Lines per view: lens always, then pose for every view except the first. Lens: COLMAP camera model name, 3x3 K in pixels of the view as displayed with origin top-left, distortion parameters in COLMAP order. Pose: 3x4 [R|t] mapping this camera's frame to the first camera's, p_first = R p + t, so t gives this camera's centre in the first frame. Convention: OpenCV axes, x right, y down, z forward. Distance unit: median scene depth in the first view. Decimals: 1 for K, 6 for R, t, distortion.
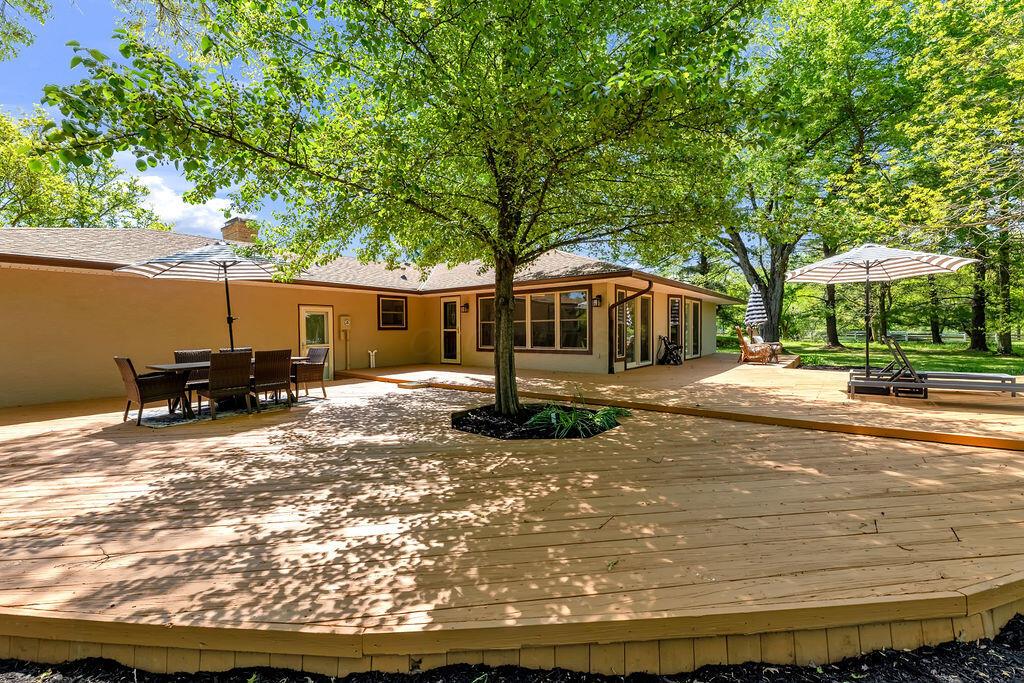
lens RADIAL K [[402.0, 0, 528.4], [0, 402.0, 339.4], [0, 0, 1]] dist [0.003139, 0.000102]
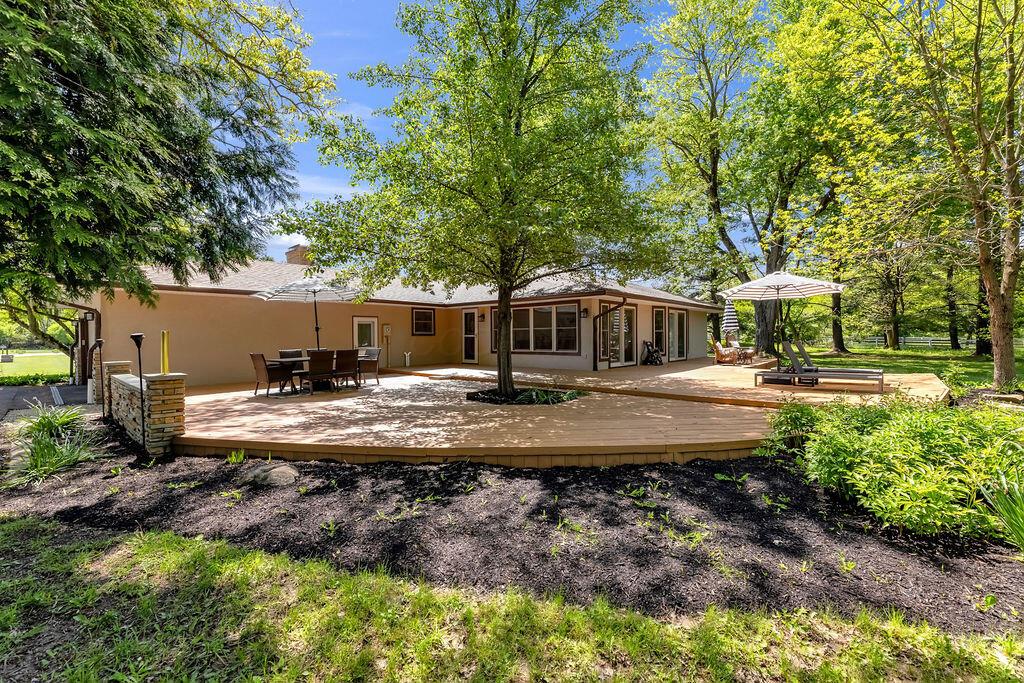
lens RADIAL K [[402.0, 0, 518.5], [0, 402.0, 343.4], [0, 0, 1]] dist [0.003139, 0.000102]
pose [[0.996660, 0.001657, -0.081642, 0.080379], [-0.002061, 0.999986, -0.004861, 0.007699], [0.081632, 0.005013, 0.996650, -0.311473]]
